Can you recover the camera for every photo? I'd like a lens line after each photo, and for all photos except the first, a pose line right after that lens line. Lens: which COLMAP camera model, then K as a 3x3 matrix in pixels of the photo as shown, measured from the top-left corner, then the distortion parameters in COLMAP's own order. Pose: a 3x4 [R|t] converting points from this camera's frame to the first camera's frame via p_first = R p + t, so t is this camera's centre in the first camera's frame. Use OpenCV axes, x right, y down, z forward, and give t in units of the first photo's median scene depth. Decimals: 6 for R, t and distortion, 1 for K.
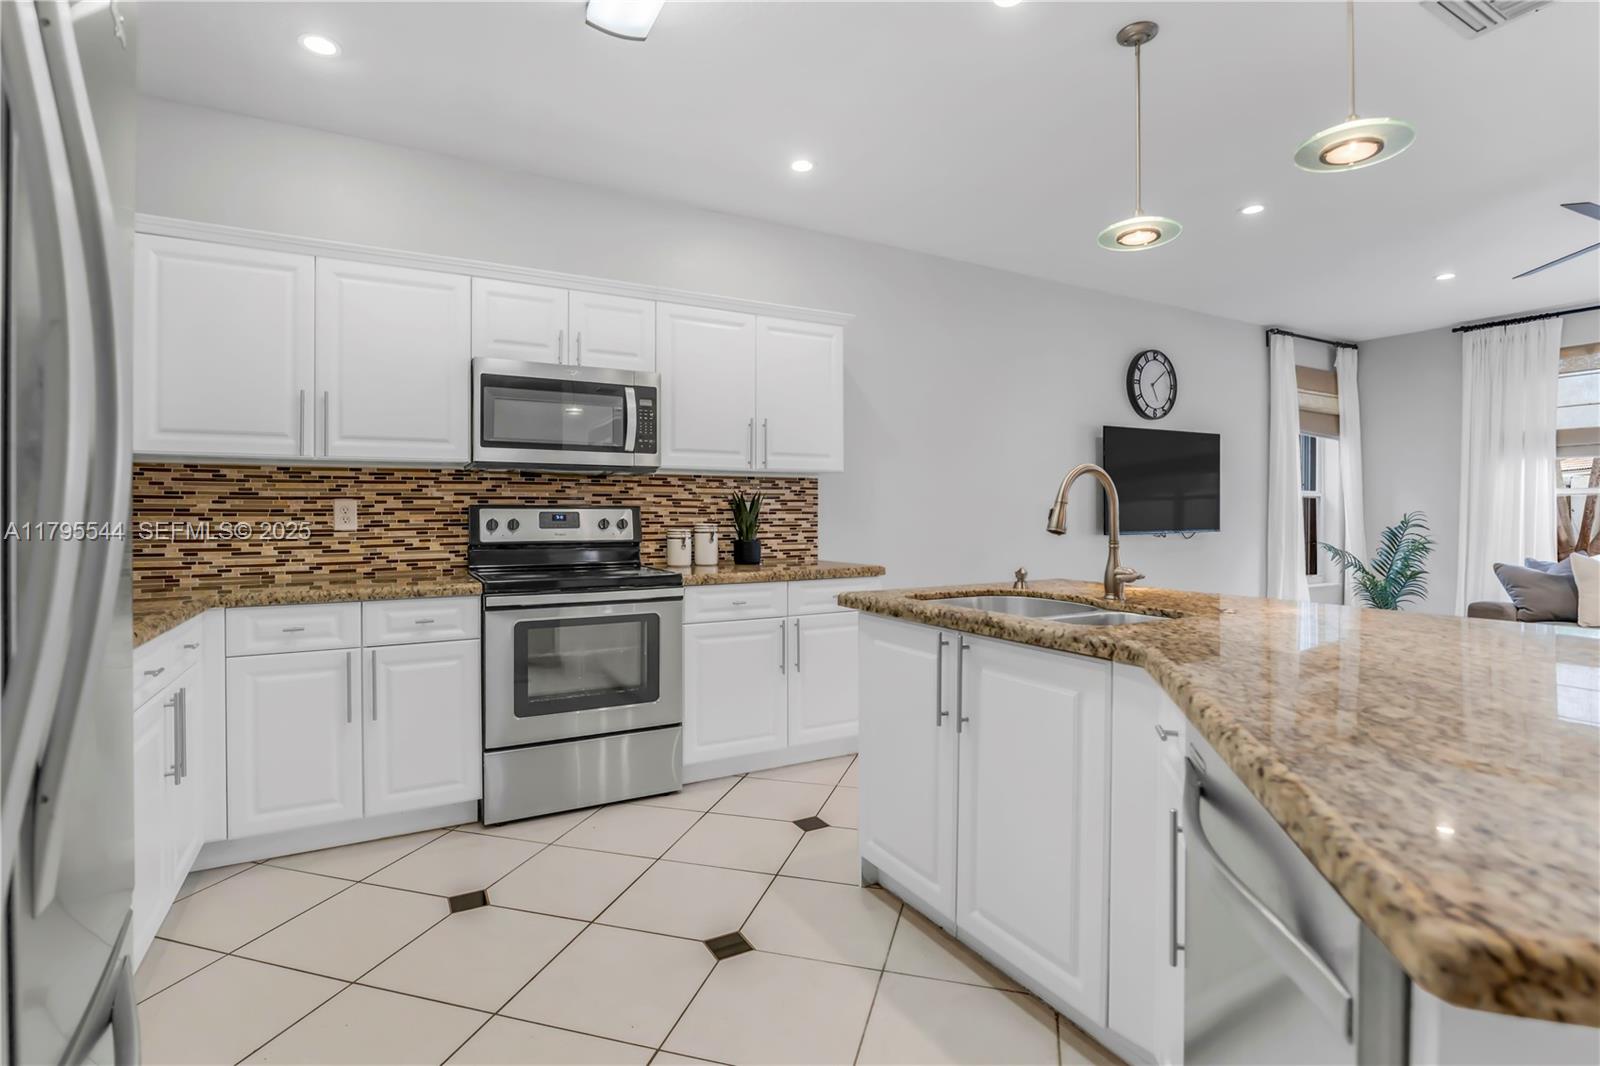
lens RADIAL K [[760.3, 0, 796.6], [0, 760.3, 517.5], [0, 0, 1]] dist [-0.010396, 0.000129]
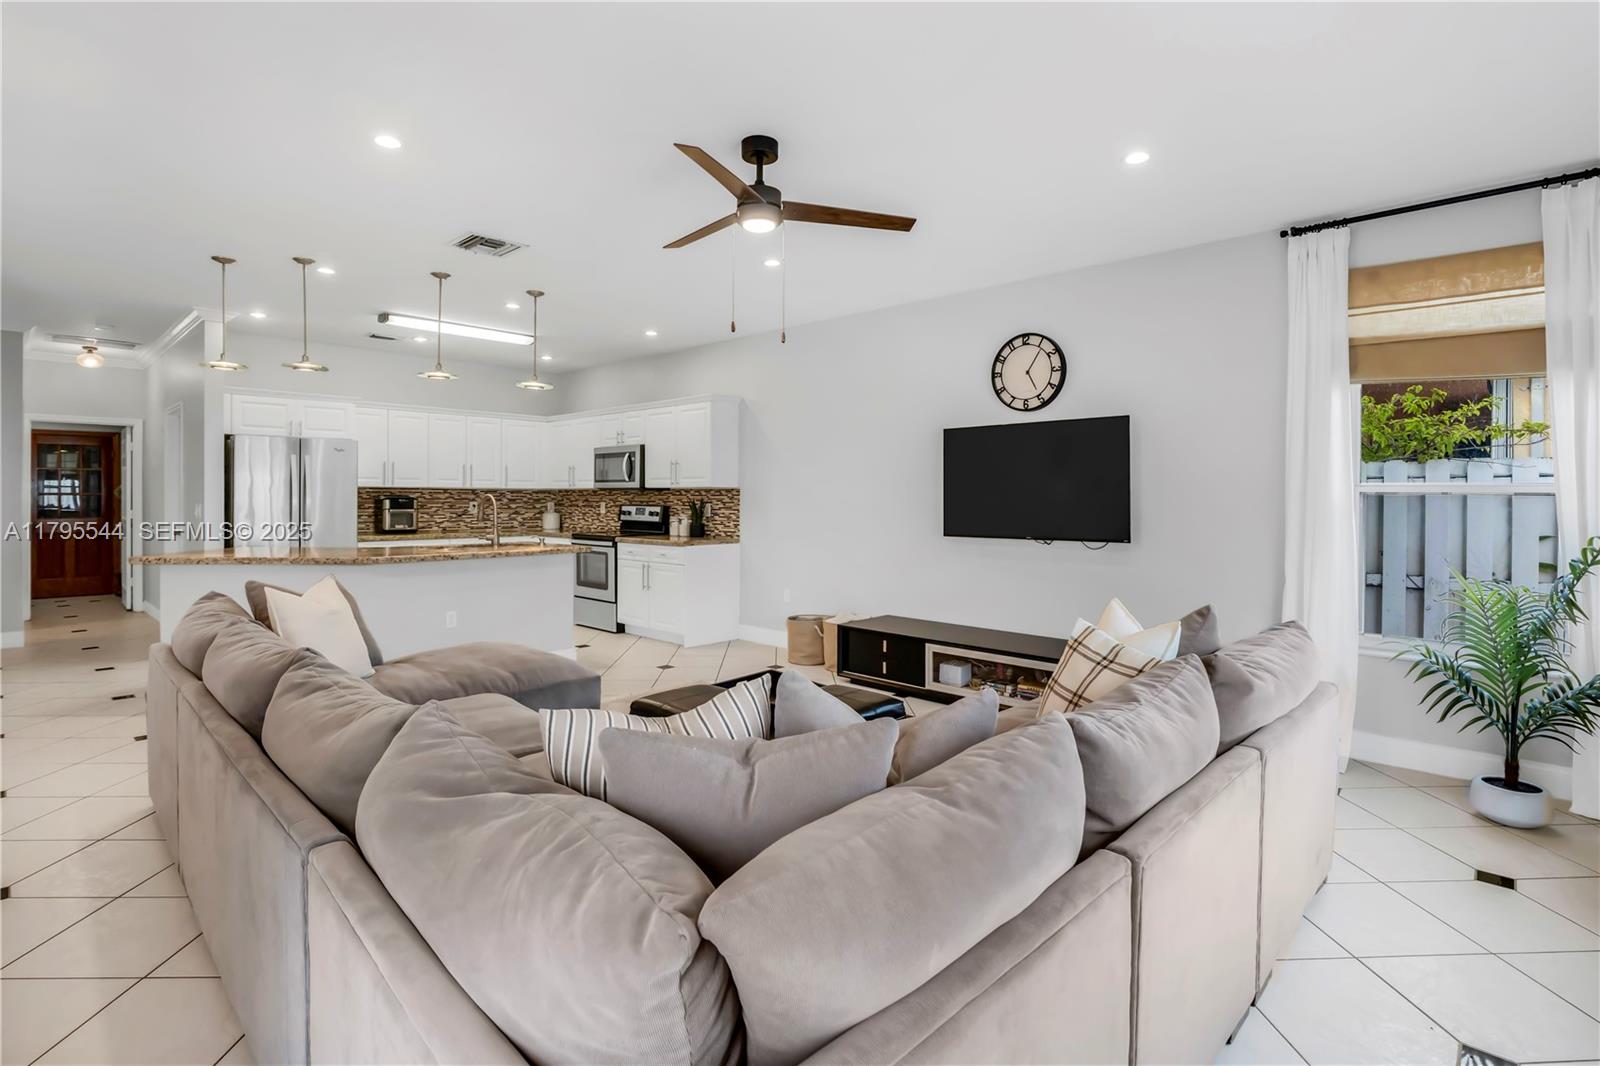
lens RADIAL K [[766.8, 0, 803.4], [0, 766.8, 498.4], [0, 0, 1]] dist [-0.002375, -0.000391]
pose [[0.303781, -0.000795, -0.952741, 1.683923], [-0.015352, 0.999866, -0.005729, -0.024250], [0.952618, 0.016367, 0.303728, 0.644523]]
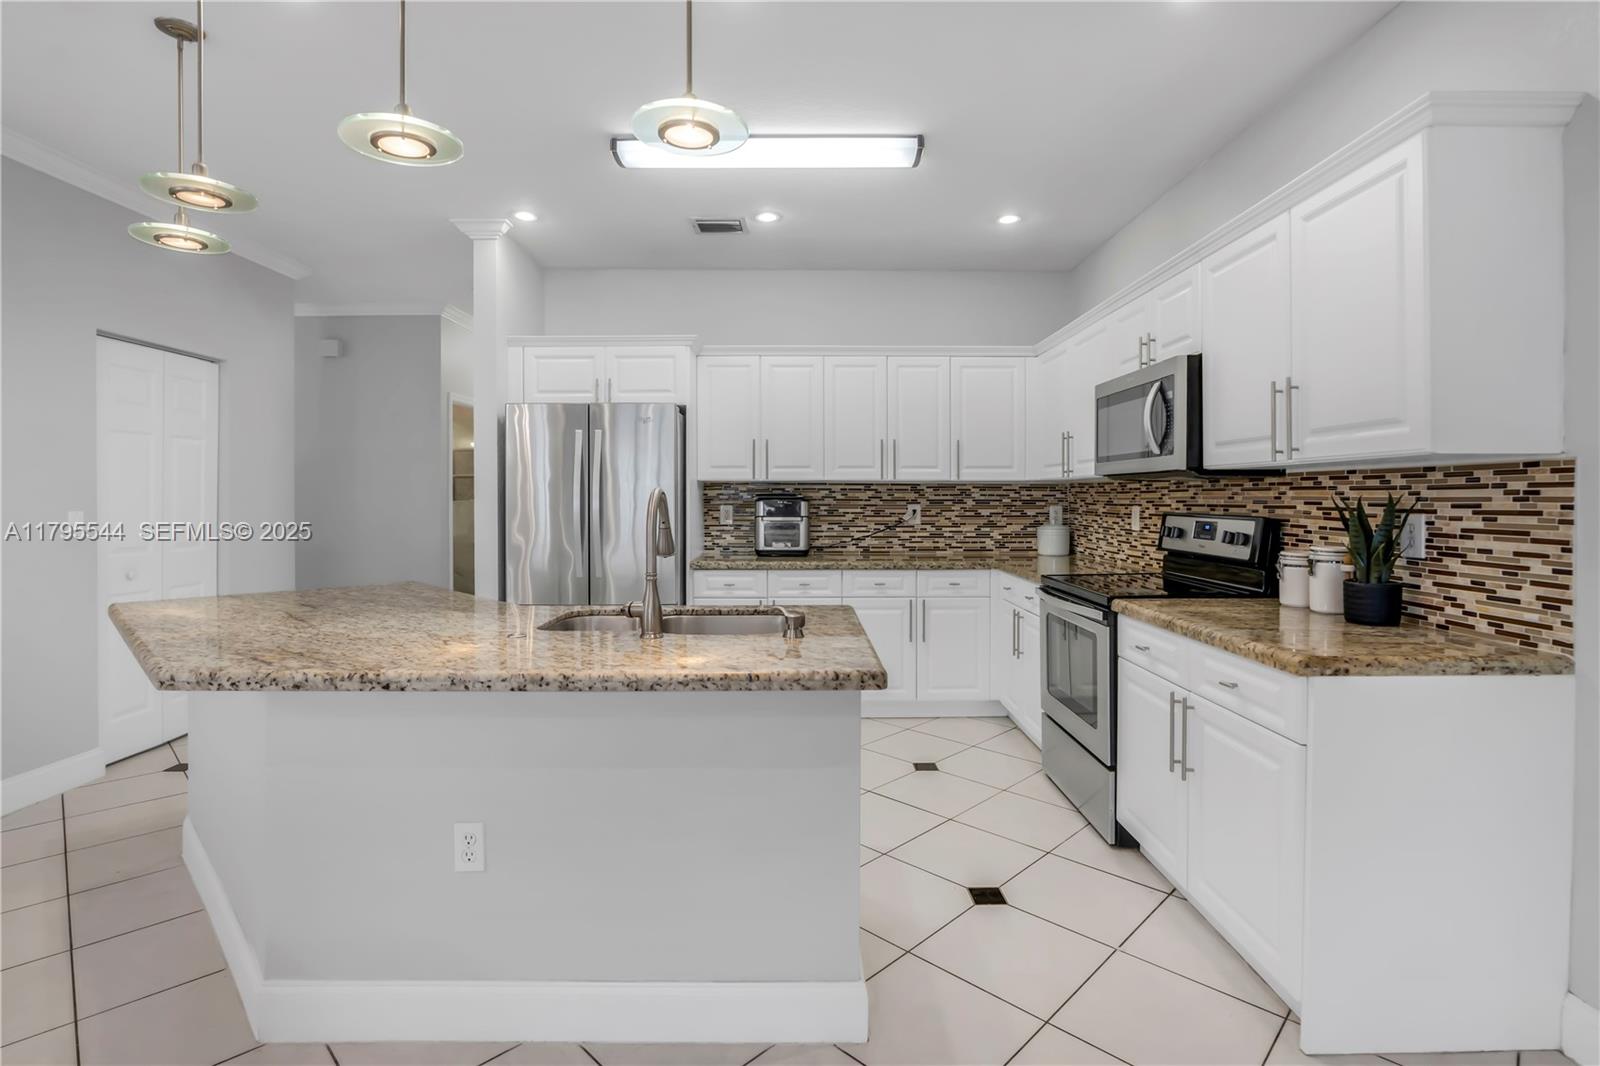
lens RADIAL K [[766.8, 0, 803.4], [0, 766.8, 498.4], [0, 0, 1]] dist [-0.002375, -0.000391]
pose [[-0.478230, -0.001411, -0.878233, 0.607849], [-0.013155, 0.999898, 0.005556, -0.027913], [0.878136, 0.014210, -0.478200, 0.851821]]
